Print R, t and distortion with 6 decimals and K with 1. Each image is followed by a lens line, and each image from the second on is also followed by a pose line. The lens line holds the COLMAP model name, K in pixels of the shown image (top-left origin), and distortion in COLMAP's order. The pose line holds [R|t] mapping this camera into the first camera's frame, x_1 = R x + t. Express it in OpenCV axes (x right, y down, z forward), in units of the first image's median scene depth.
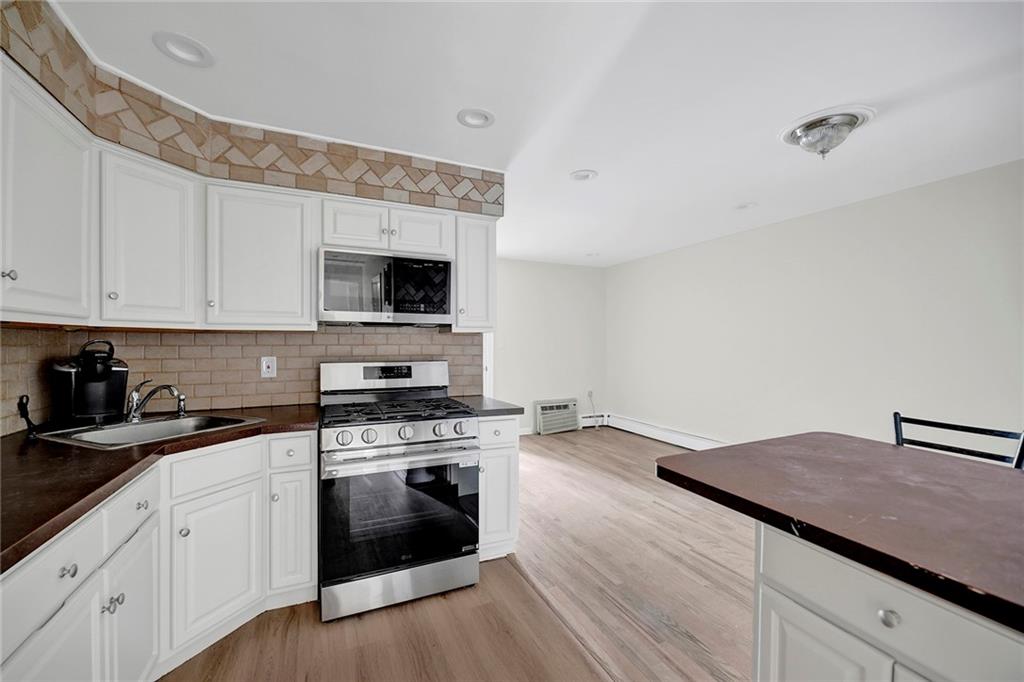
lens RADIAL K [[396.1, 0, 512.0], [0, 396.1, 341.0], [0, 0, 1]] dist [-0.000068, -0.000006]
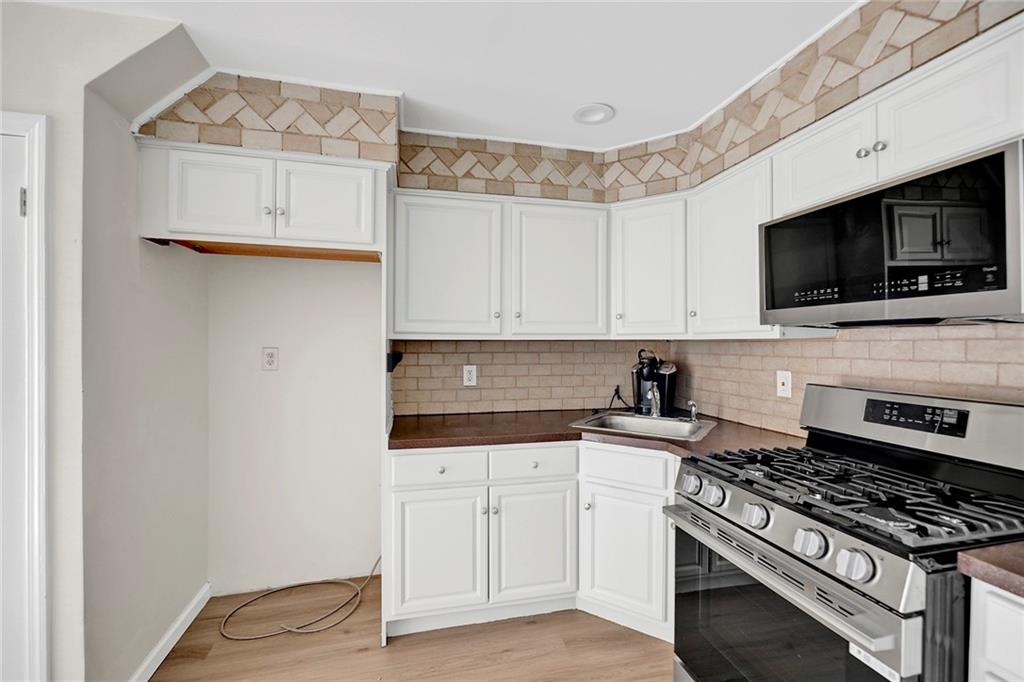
lens RADIAL K [[426.1, 0, 511.2], [0, 426.1, 343.8], [0, 0, 1]] dist [-0.010642, -0.000315]
pose [[-0.159026, -0.001708, -0.987273, 0.314575], [-0.003238, 0.999994, -0.001208, -0.012249], [0.987269, 0.003004, -0.159030, 0.592971]]
